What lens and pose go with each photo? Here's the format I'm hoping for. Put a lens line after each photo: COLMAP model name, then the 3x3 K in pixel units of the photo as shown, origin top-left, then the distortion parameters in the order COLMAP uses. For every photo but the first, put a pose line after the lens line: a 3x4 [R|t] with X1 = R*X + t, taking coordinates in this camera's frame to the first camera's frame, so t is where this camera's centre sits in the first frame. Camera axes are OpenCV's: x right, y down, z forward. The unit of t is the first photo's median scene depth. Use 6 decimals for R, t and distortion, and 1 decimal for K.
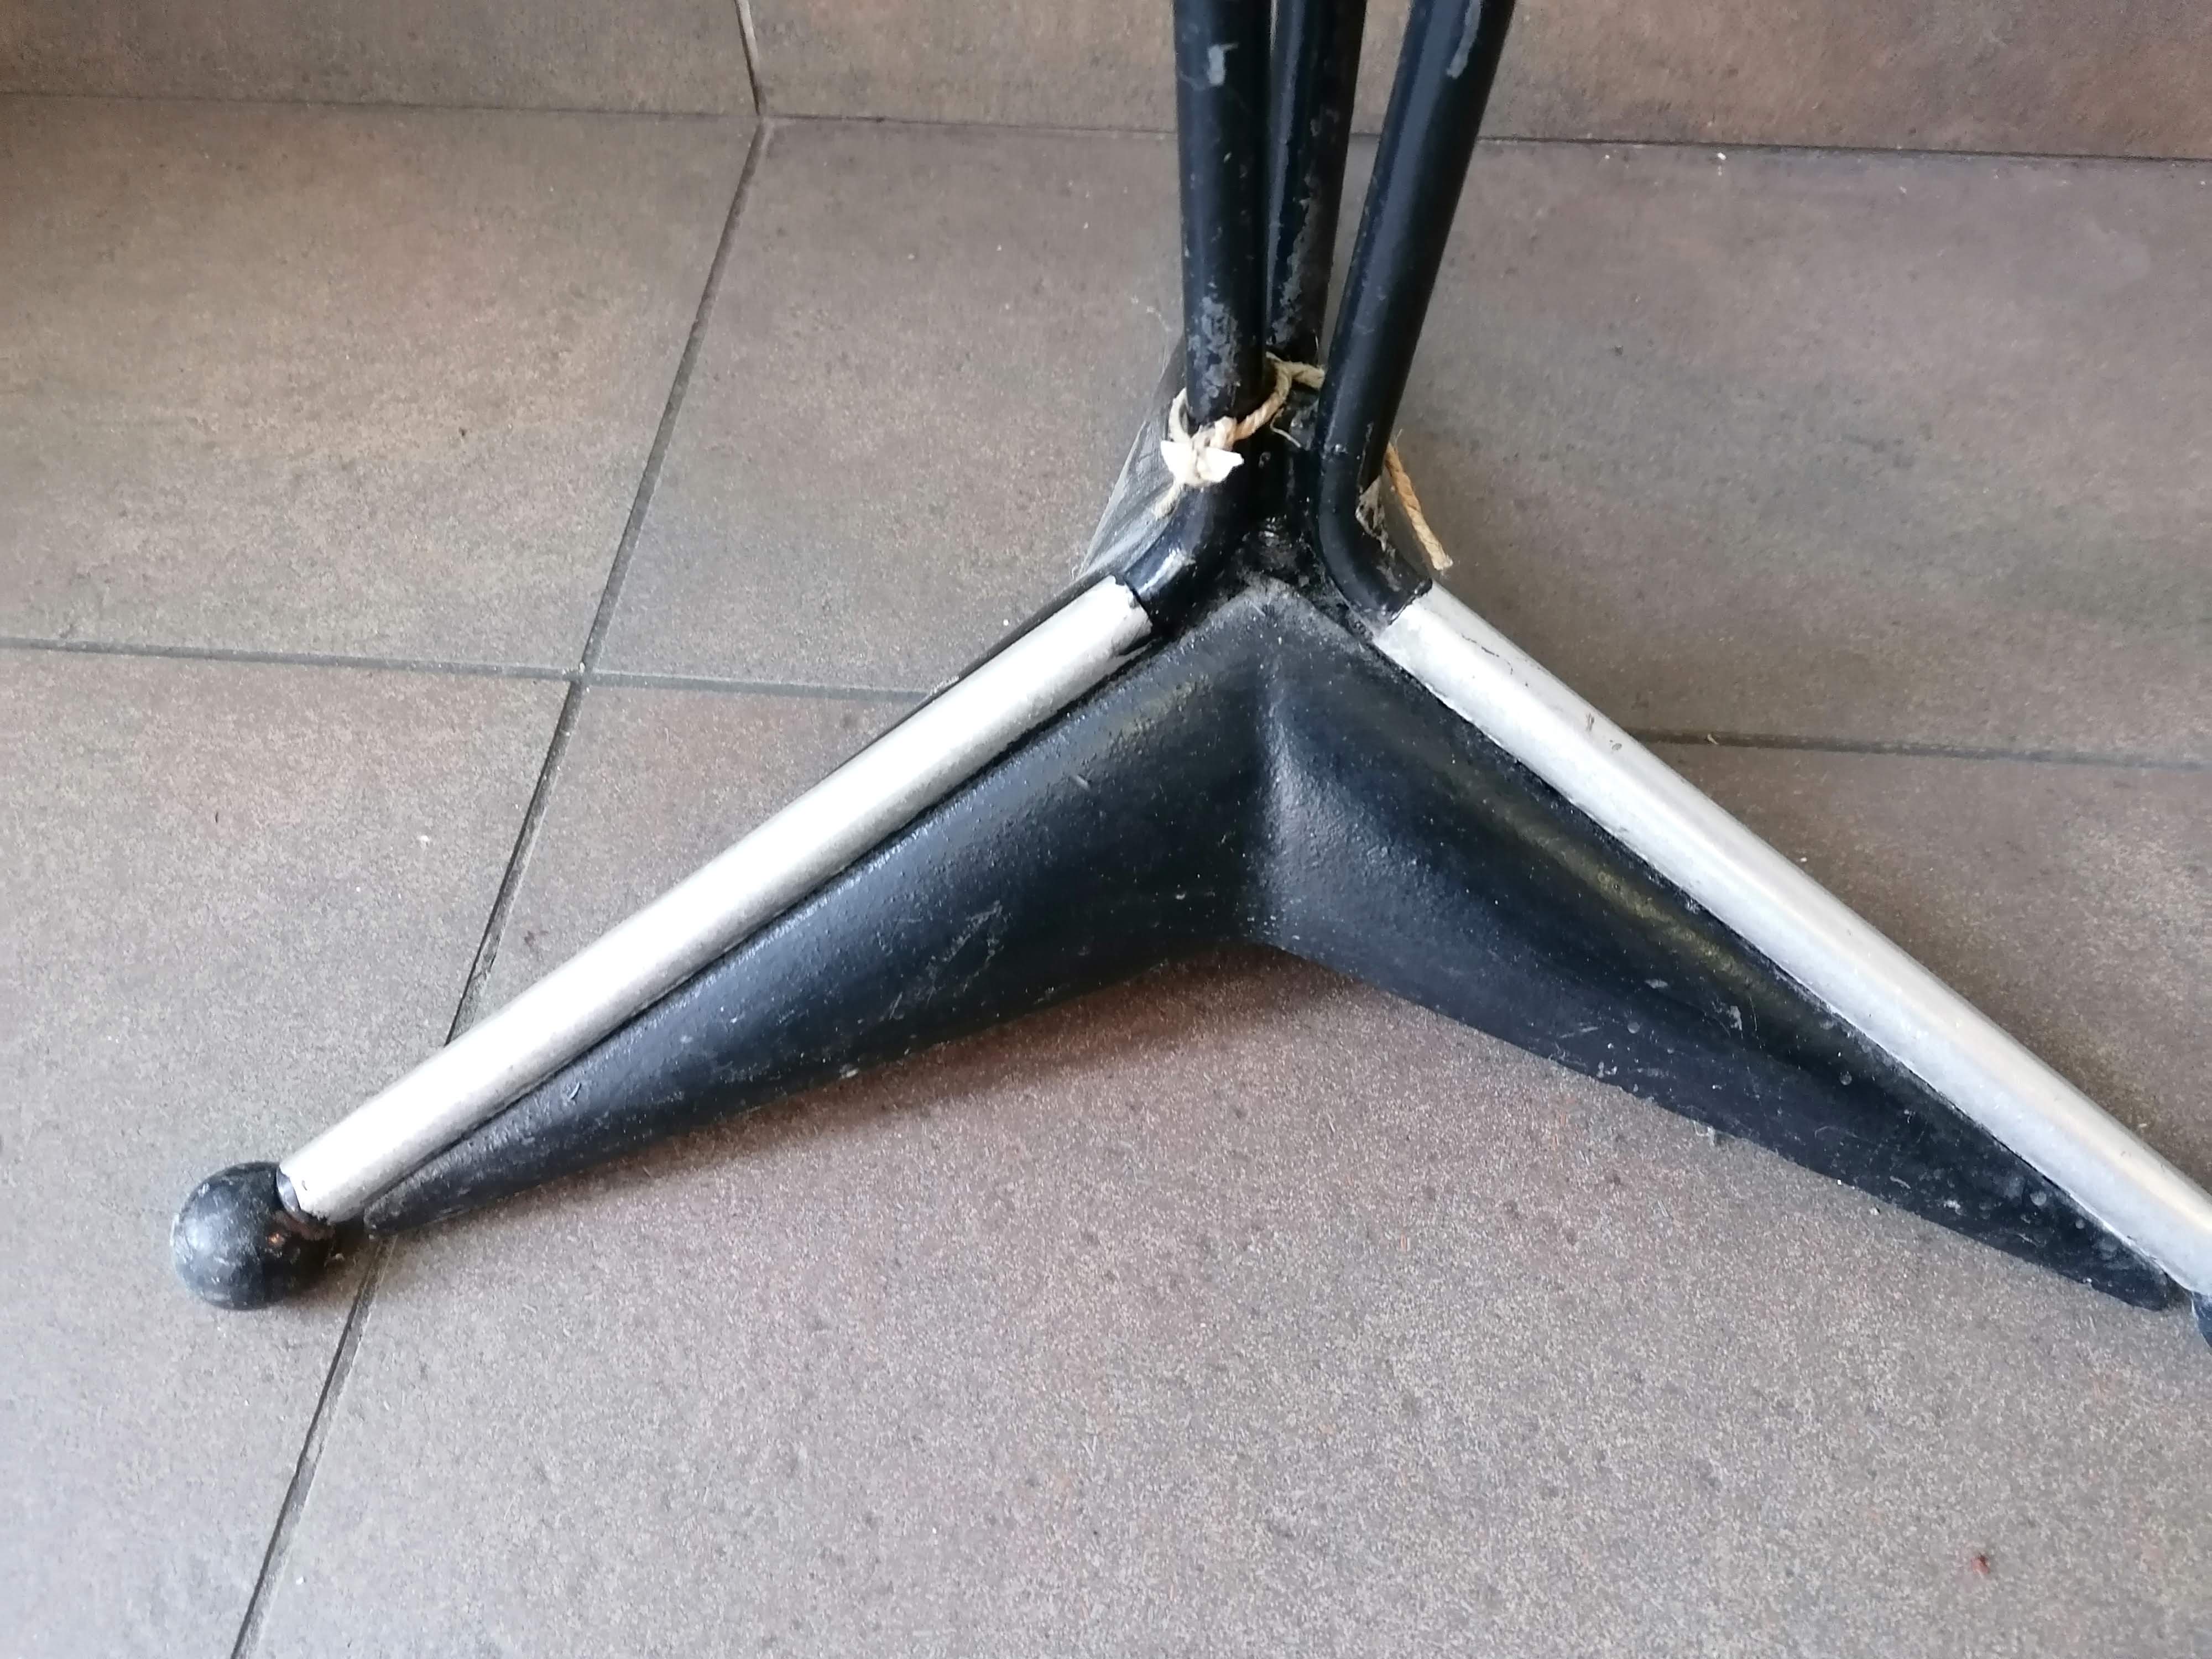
lens RADIAL K [[1646.9, 0, 1106.0], [0, 1646.9, 829.5], [0, 0, 1]] dist [0.109363, -0.158056]
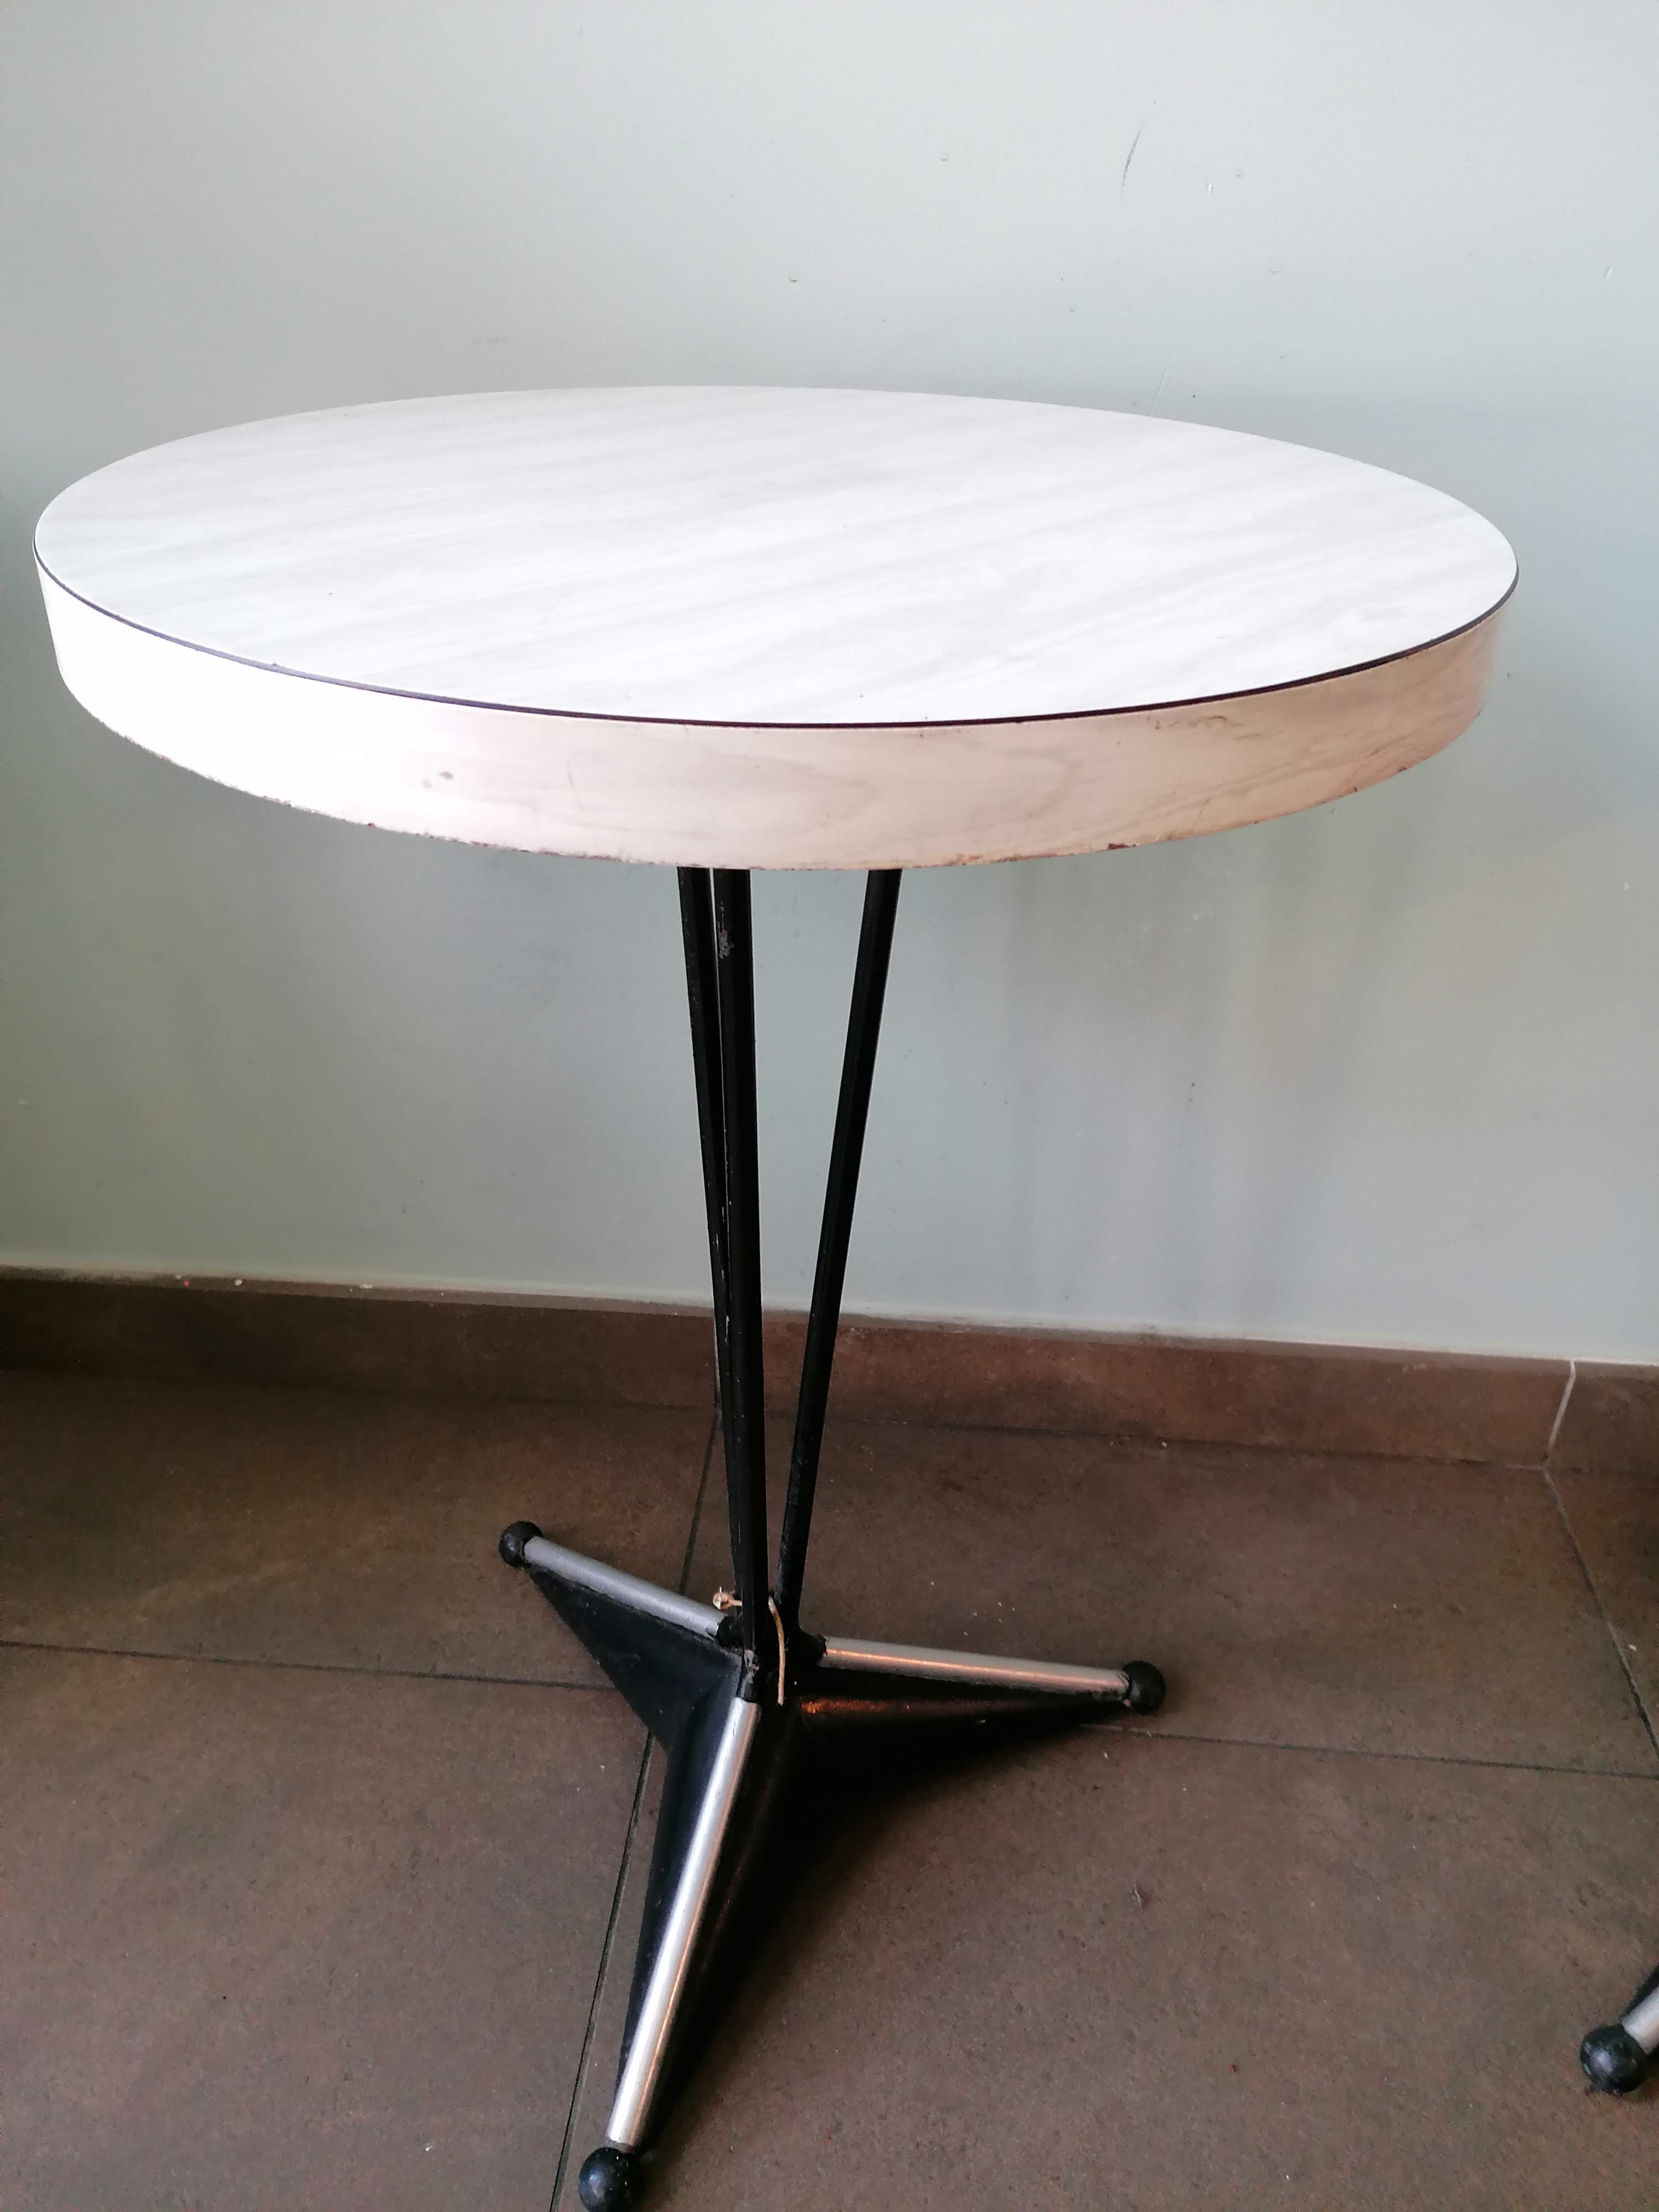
lens RADIAL K [[1646.9, 0, 822.2], [0, 1646.9, 1107.6], [0, 0, 1]] dist [0.109363, -0.158056]
pose [[0.999595, 0.025903, 0.011775, -0.146928], [-0.018960, 0.914933, -0.403161, 0.096372], [-0.021216, 0.402775, 0.915053, -1.501186]]
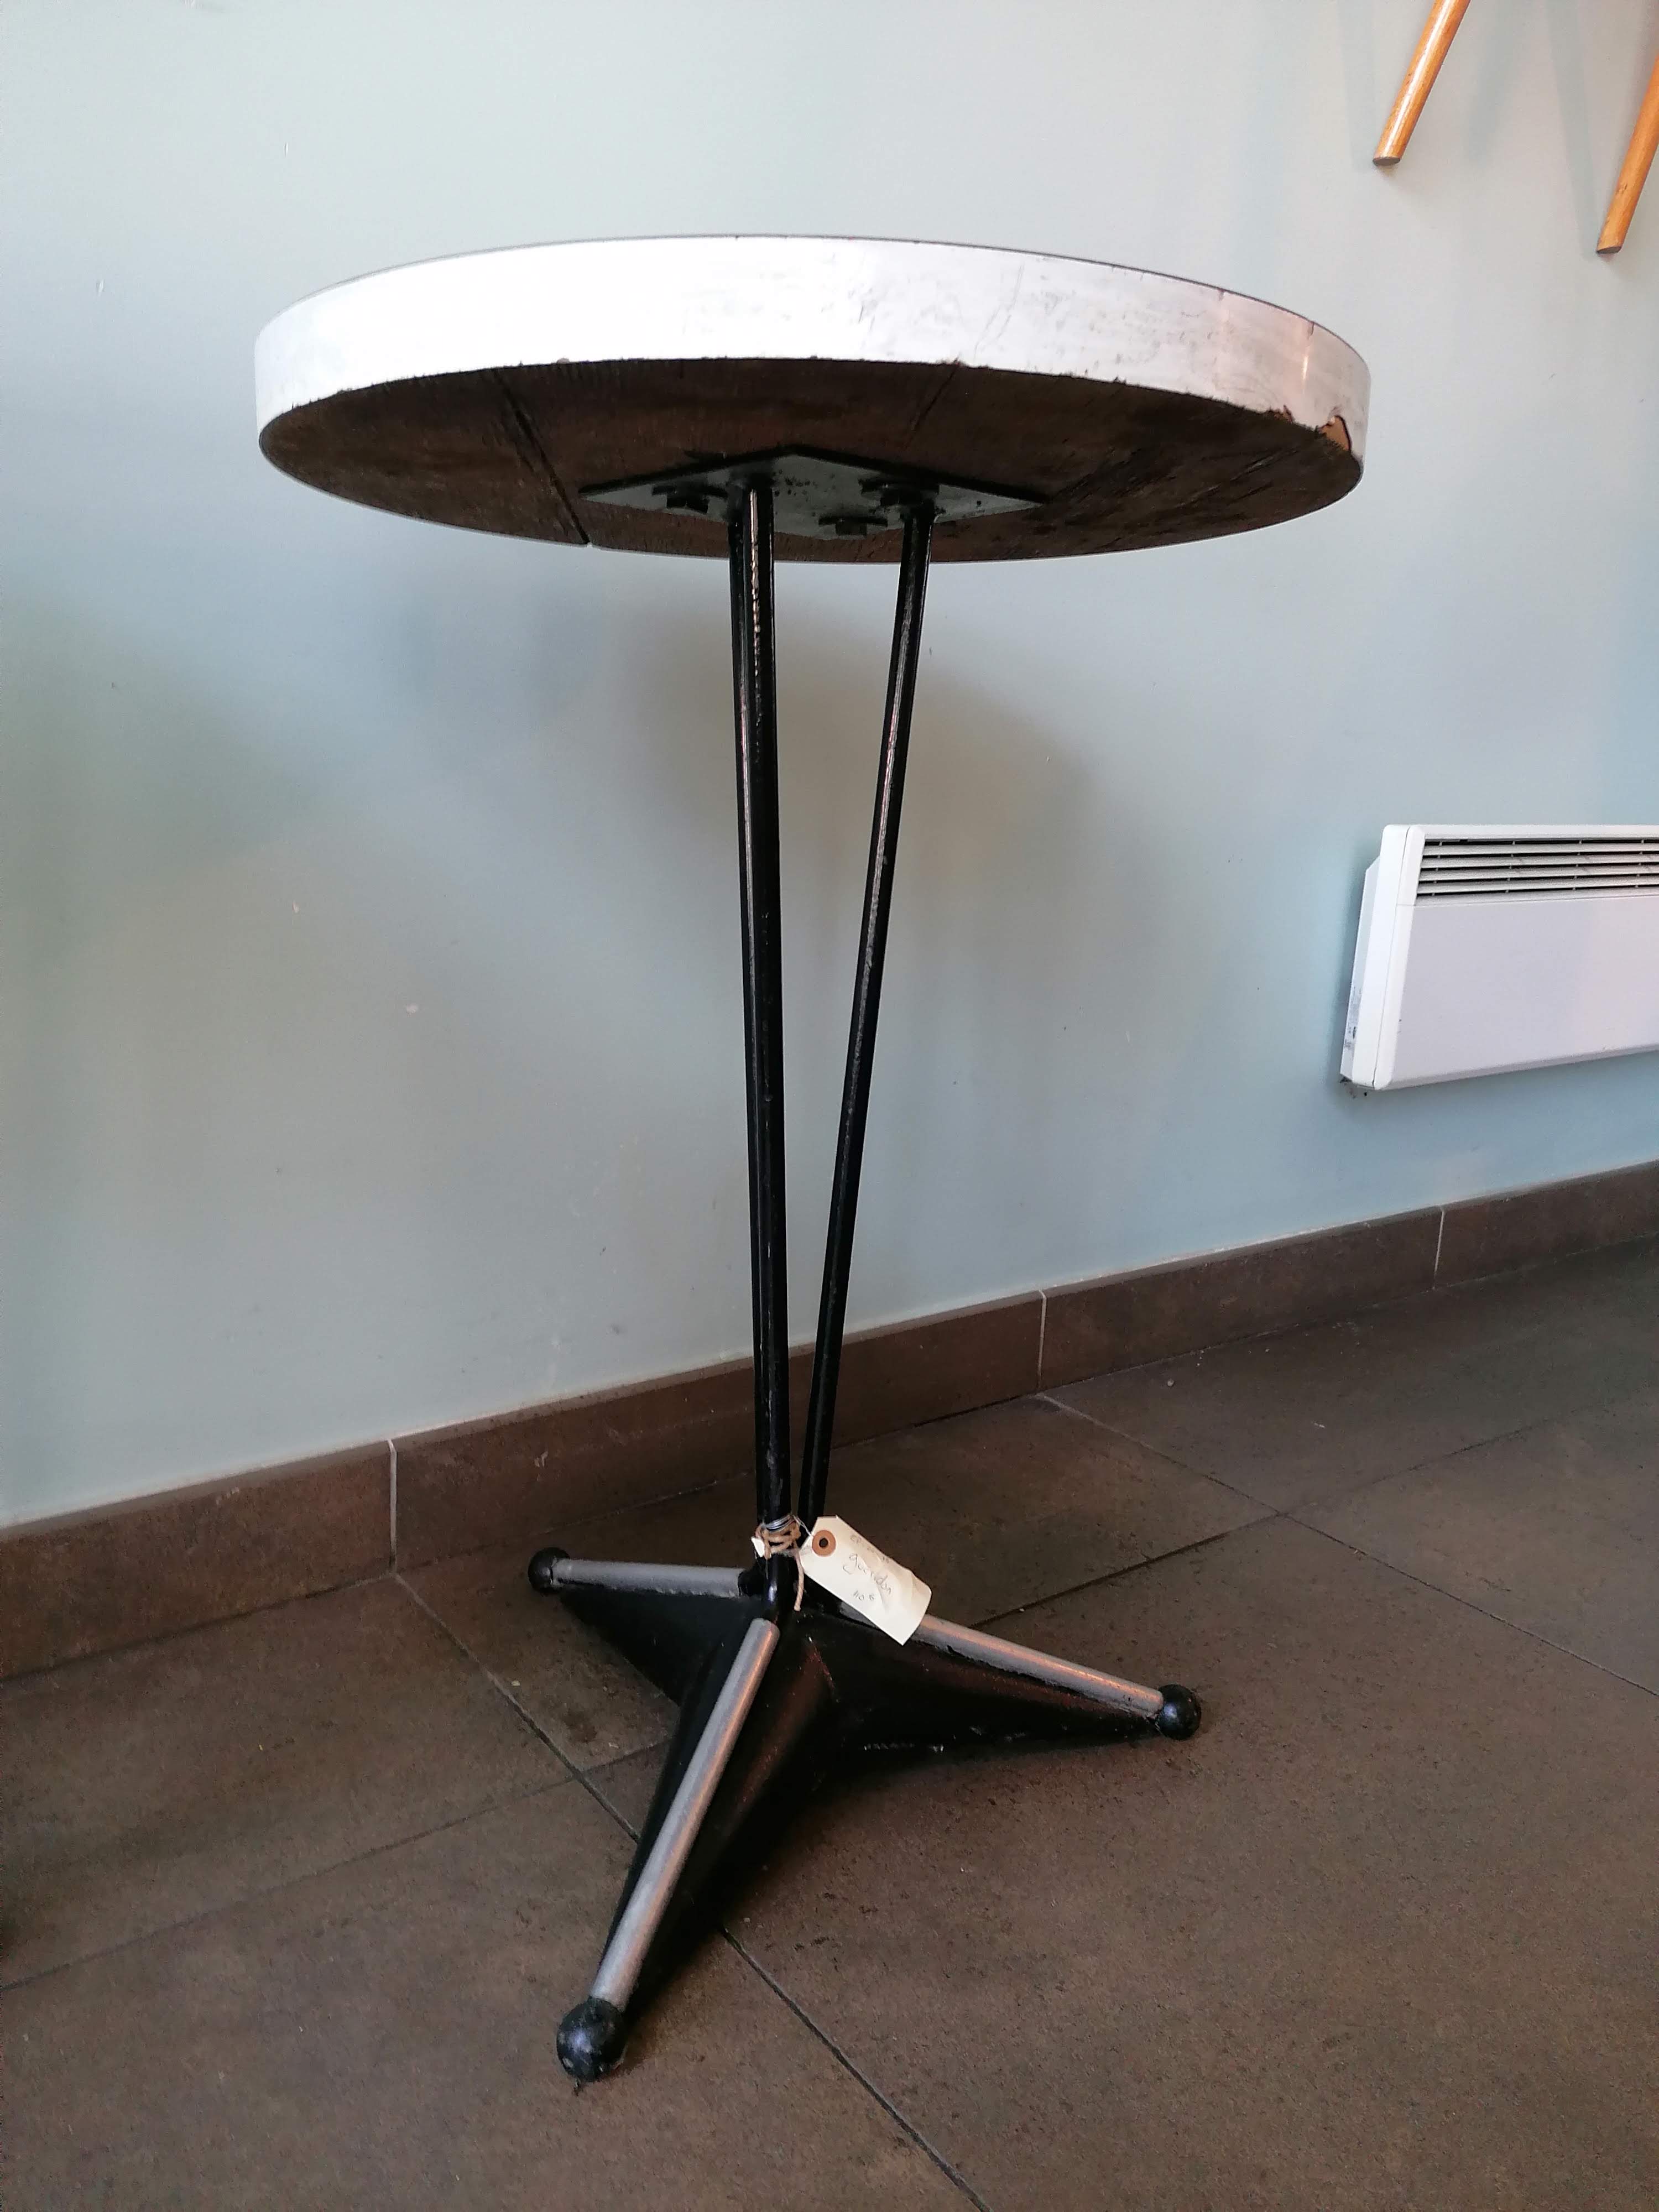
lens RADIAL K [[1654.8, 0, 834.8], [0, 1654.8, 1095.6], [0, 0, 1]] dist [0.089603, -0.124162]
pose [[0.748459, -0.090590, 0.656965, -0.015200], [0.507497, 0.715942, -0.479453, 0.560512], [-0.426915, 0.692258, 0.581827, -1.029867]]
